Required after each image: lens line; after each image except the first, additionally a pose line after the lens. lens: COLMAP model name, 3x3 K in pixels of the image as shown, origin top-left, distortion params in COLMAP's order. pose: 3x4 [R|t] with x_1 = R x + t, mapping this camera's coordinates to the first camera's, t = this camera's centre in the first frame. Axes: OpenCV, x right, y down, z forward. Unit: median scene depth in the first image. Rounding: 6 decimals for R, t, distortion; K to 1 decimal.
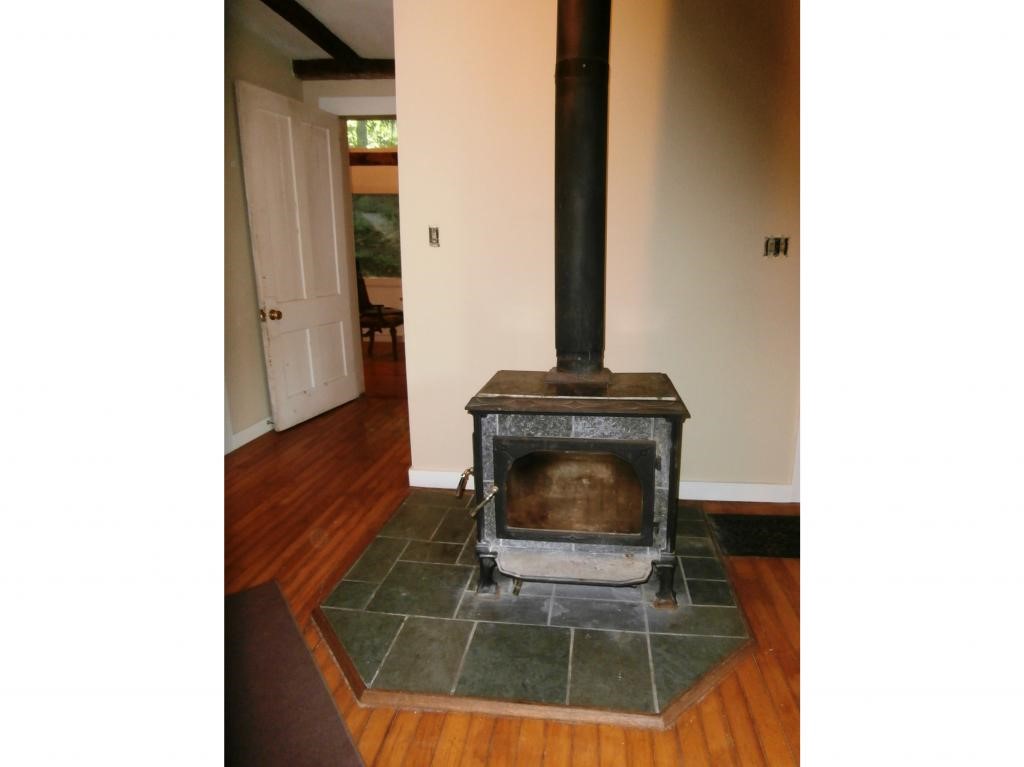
lens RADIAL K [[751.1, 0, 508.4], [0, 751.1, 410.4], [0, 0, 1]] dist [0.004622, 0.000732]
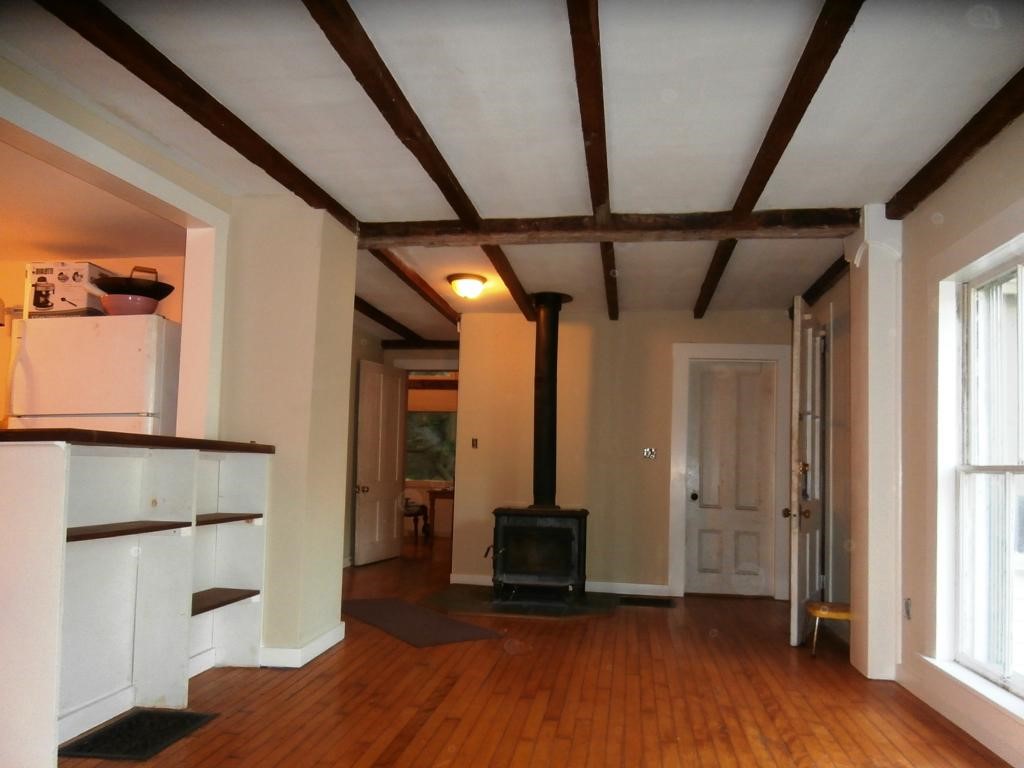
lens RADIAL K [[751.1, 0, 508.4], [0, 751.1, 410.9], [0, 0, 1]] dist [0.004622, 0.000732]
pose [[0.999244, 0.038717, -0.003479, -0.009014], [-0.038087, 0.957223, -0.286833, 0.293981], [-0.007775, 0.286749, 0.957974, -1.077421]]
